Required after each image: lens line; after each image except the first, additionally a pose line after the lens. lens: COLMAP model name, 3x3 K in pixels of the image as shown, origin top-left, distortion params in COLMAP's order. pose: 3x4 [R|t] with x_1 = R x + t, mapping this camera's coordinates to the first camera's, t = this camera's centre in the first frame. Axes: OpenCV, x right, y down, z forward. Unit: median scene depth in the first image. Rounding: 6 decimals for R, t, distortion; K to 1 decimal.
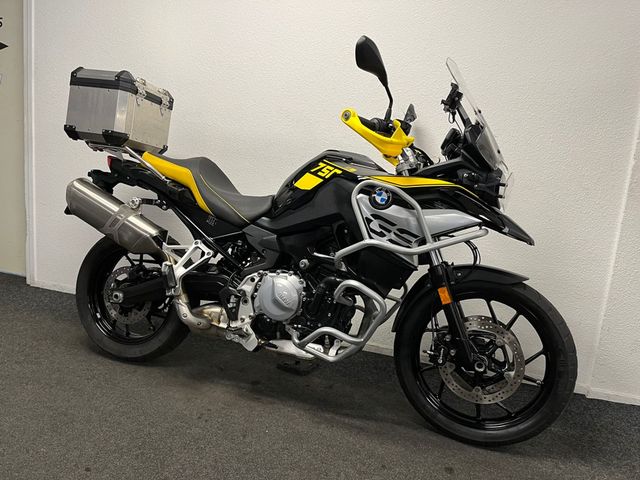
lens RADIAL K [[483.9, 0, 324.8], [0, 483.9, 240.0], [0, 0, 1]] dist [0.043487, -0.007965]
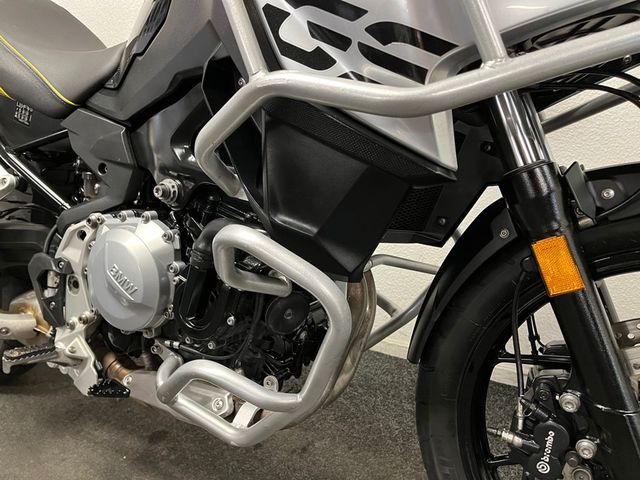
lens RADIAL K [[488.2, 0, 320.0], [0, 488.2, 240.0], [0, 0, 1]] dist [-0.000048, -0.001731]
pose [[0.980153, -0.032643, -0.195539, 0.148548], [0.050036, 0.995152, 0.084675, 0.060627], [0.191827, -0.092779, 0.977034, 0.621248]]
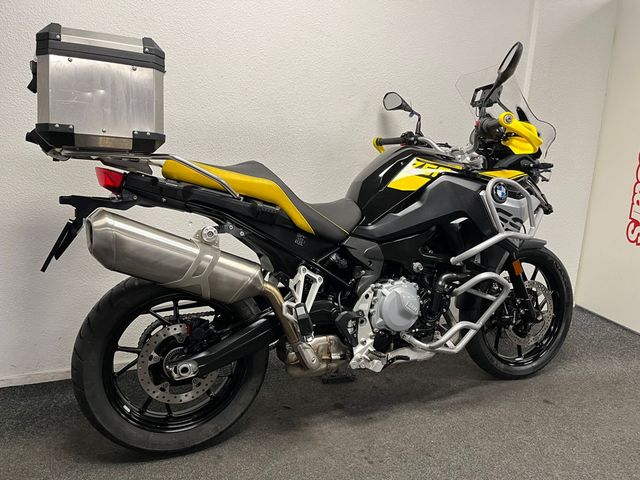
lens RADIAL K [[483.9, 0, 324.8], [0, 483.9, 240.0], [0, 0, 1]] dist [0.043487, -0.007965]
pose [[0.736675, -0.181388, 0.651466, -0.786707], [0.123885, 0.983251, 0.133678, -0.153729], [-0.664803, -0.017771, 0.746808, 0.387062]]
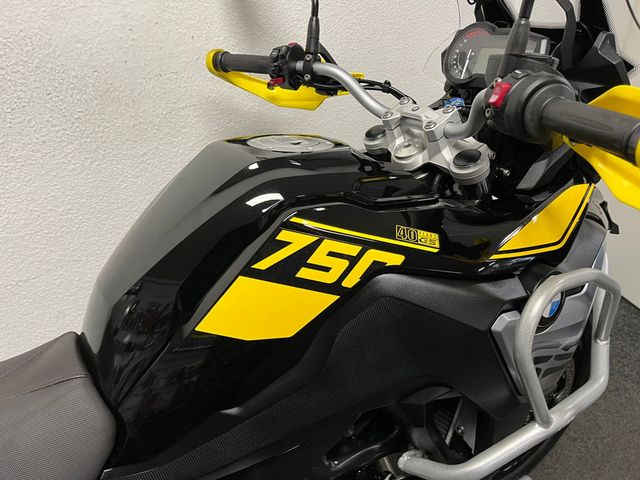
lens RADIAL K [[483.9, 0, 324.8], [0, 483.9, 240.0], [0, 0, 1]] dist [0.043487, -0.007965]
pose [[0.627697, -0.449997, 0.635216, -0.170340], [0.139987, 0.867940, 0.476533, -0.280115], [-0.765768, -0.210197, 0.607797, 0.799298]]
